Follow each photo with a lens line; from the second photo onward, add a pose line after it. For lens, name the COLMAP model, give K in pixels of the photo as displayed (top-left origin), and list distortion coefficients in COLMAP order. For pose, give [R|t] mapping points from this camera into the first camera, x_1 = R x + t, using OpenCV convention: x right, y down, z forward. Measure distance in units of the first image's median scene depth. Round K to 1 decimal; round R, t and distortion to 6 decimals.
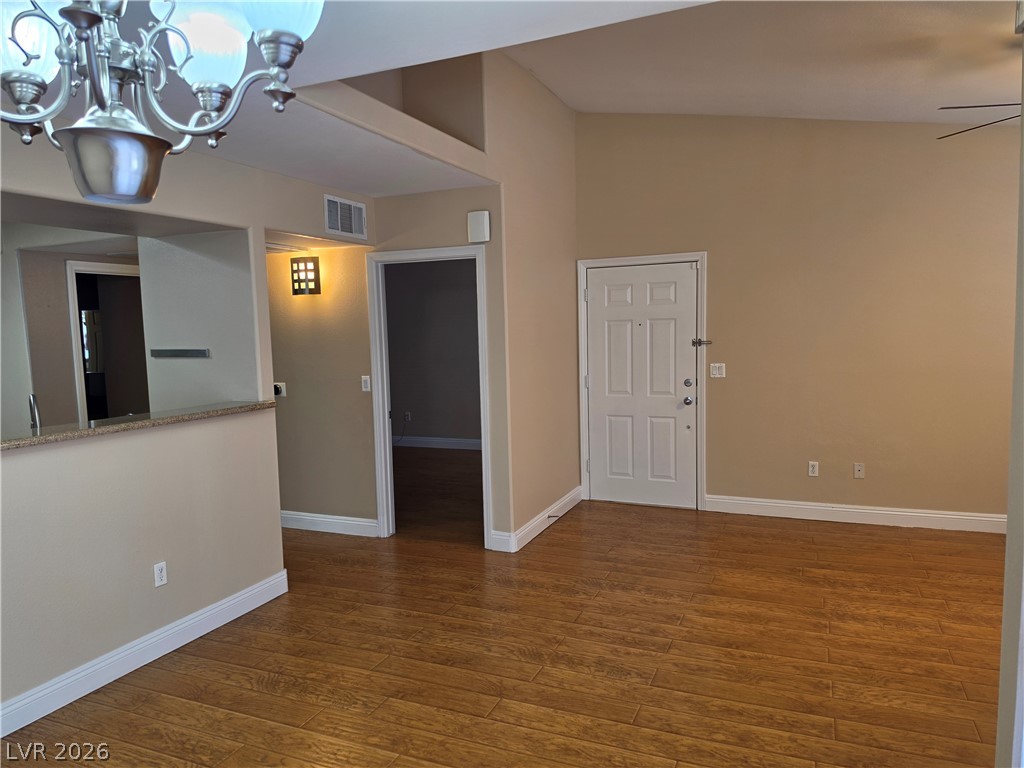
lens RADIAL K [[710.6, 0, 506.2], [0, 710.6, 394.7], [0, 0, 1]] dist [0.064068, -0.085323]
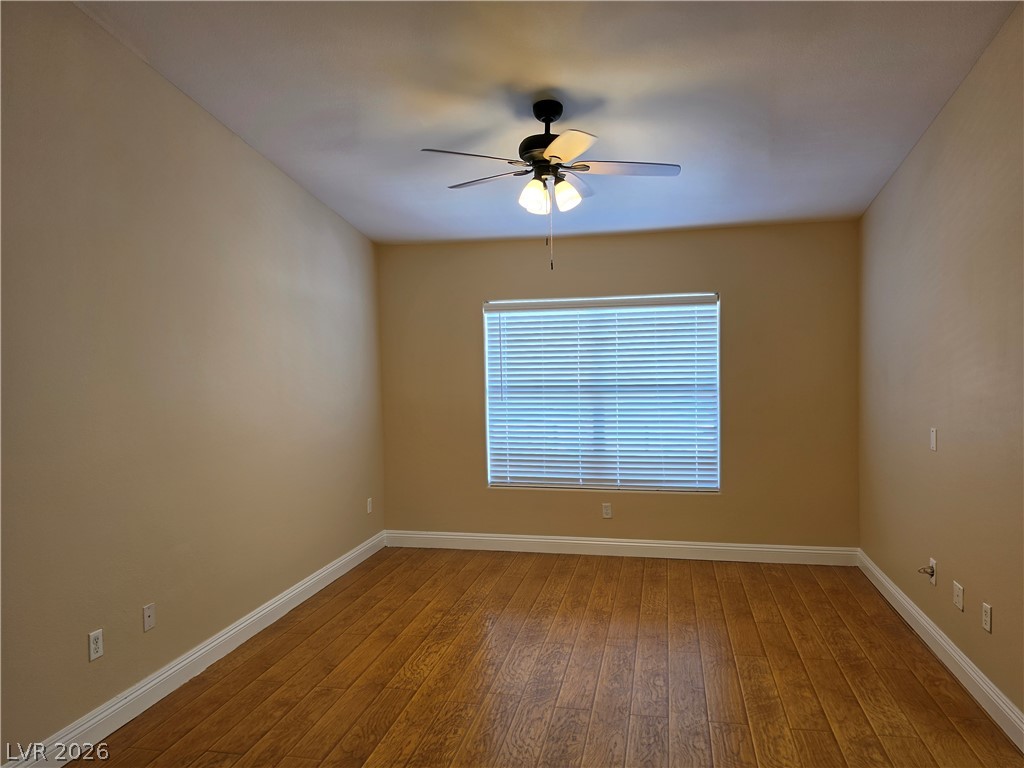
lens RADIAL K [[702.4, 0, 518.5], [0, 702.4, 384.7], [0, 0, 1]] dist [0.112106, -0.158225]
pose [[-0.194342, -0.003331, 0.980928, -0.212678], [0.118302, 0.992616, 0.026809, -0.089820], [-0.973774, 0.121256, -0.192513, 1.033401]]
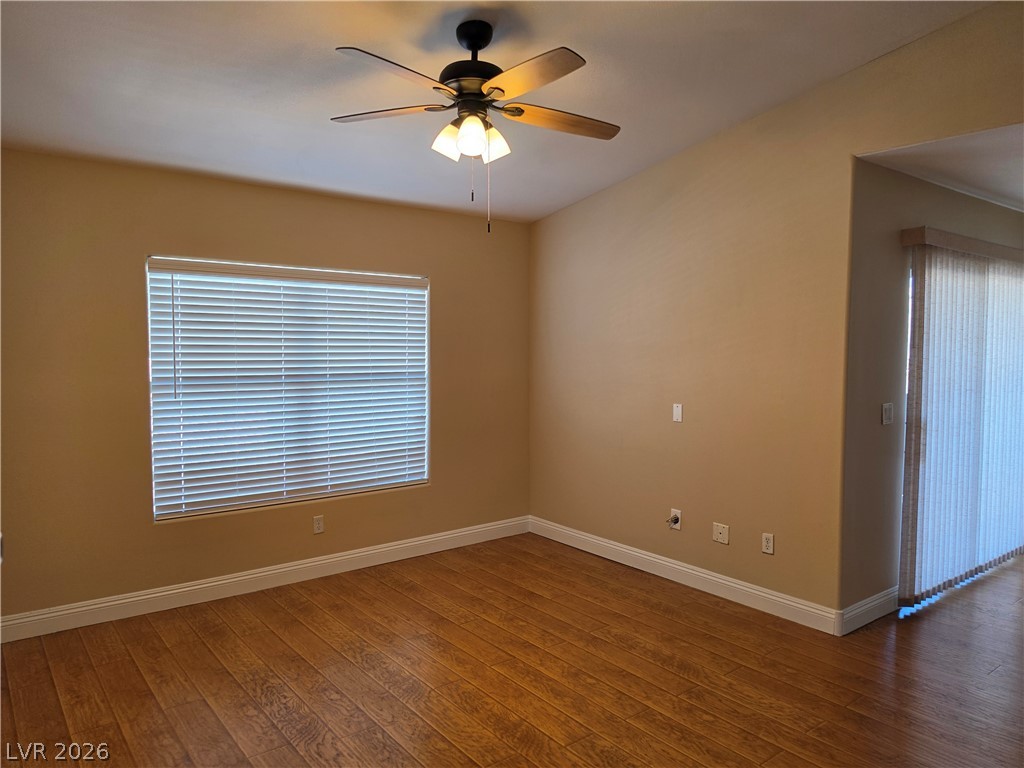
lens RADIAL K [[697.7, 0, 512.0], [0, 697.7, 379.6], [0, 0, 1]] dist [0.104936, -0.147120]
pose [[-0.873795, 0.001912, 0.486291, 0.256182], [0.067569, 0.990770, 0.117516, -0.135742], [-0.481578, 0.135543, -0.865858, 1.433889]]
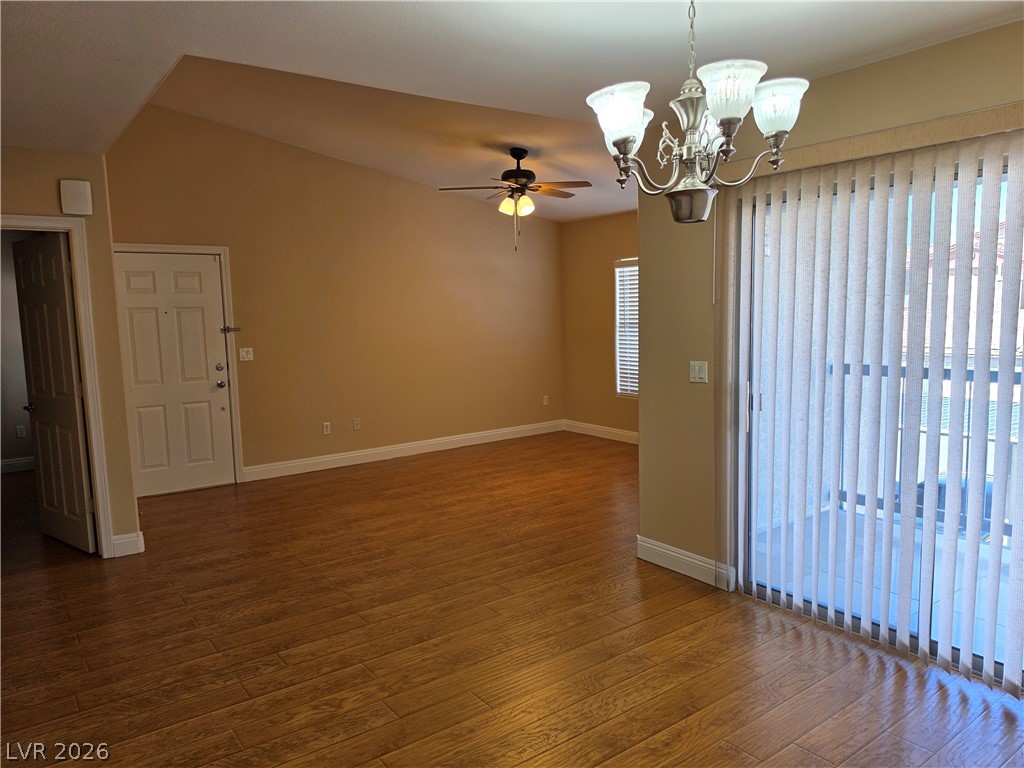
lens RADIAL K [[702.4, 0, 518.5], [0, 702.4, 384.7], [0, 0, 1]] dist [0.112106, -0.158225]
pose [[0.498036, -0.077266, 0.863707, -0.635407], [0.093287, 0.995016, 0.035221, 0.019043], [-0.862124, 0.063031, 0.502762, 0.104080]]
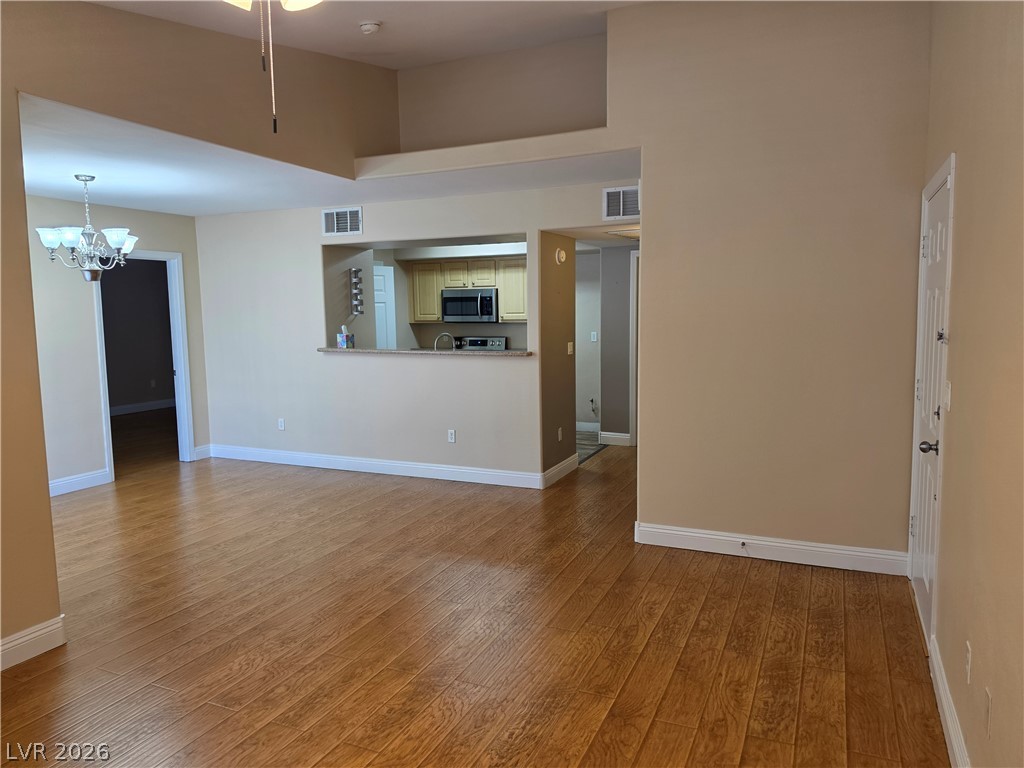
lens RADIAL K [[715.4, 0, 523.7], [0, 715.4, 384.7], [0, 0, 1]] dist [0.091178, -0.169517]
pose [[-0.007580, 0.134051, -0.990945, 1.095645], [-0.083772, 0.987405, 0.134213, -0.116708], [0.996456, 0.084031, 0.003745, 0.981450]]
